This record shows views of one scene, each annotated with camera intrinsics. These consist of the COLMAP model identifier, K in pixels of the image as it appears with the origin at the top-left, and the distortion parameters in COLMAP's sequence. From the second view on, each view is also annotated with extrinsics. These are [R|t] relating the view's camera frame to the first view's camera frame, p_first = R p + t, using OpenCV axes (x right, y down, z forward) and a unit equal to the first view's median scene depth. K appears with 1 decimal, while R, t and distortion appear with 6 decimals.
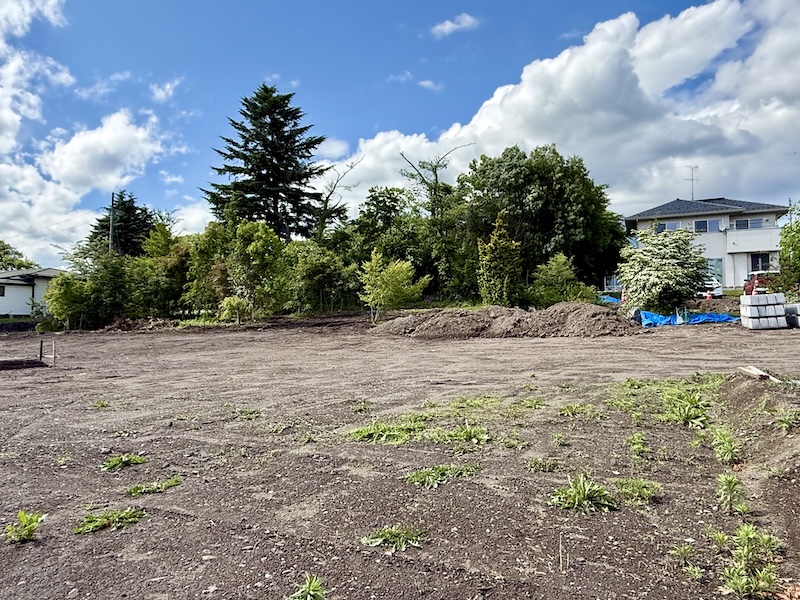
lens RADIAL K [[502.0, 0, 375.4], [0, 502.0, 302.4], [0, 0, 1]] dist [0.005719, 0.001220]
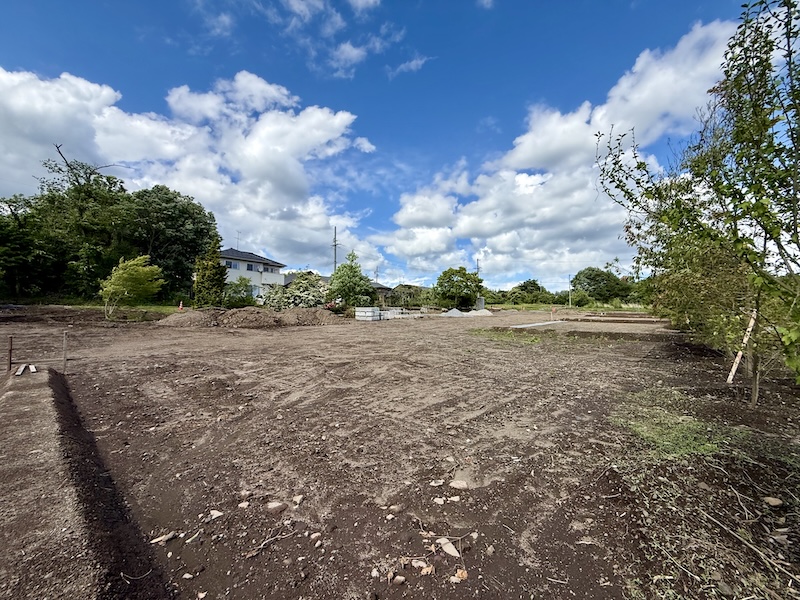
lens RADIAL K [[324.3, 0, 389.5], [0, 324.3, 298.2], [0, 0, 1]] dist [0.000038, 0.000384]
pose [[0.268187, 0.069573, 0.960851, -0.289708], [-0.034307, 0.997446, -0.062647, 0.014044], [-0.962756, -0.016163, 0.269889, 0.175068]]
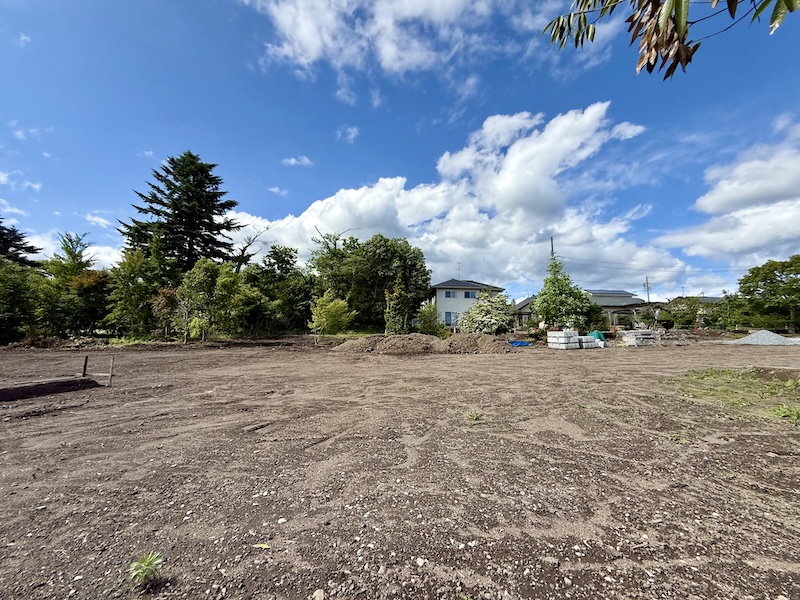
lens RADIAL K [[324.3, 0, 389.5], [0, 324.3, 298.2], [0, 0, 1]] dist [0.000038, 0.000384]
pose [[0.870849, 0.084639, 0.484210, -0.157733], [-0.031075, 0.992573, -0.117611, 0.009665], [-0.490568, 0.087375, 0.867011, 0.091650]]
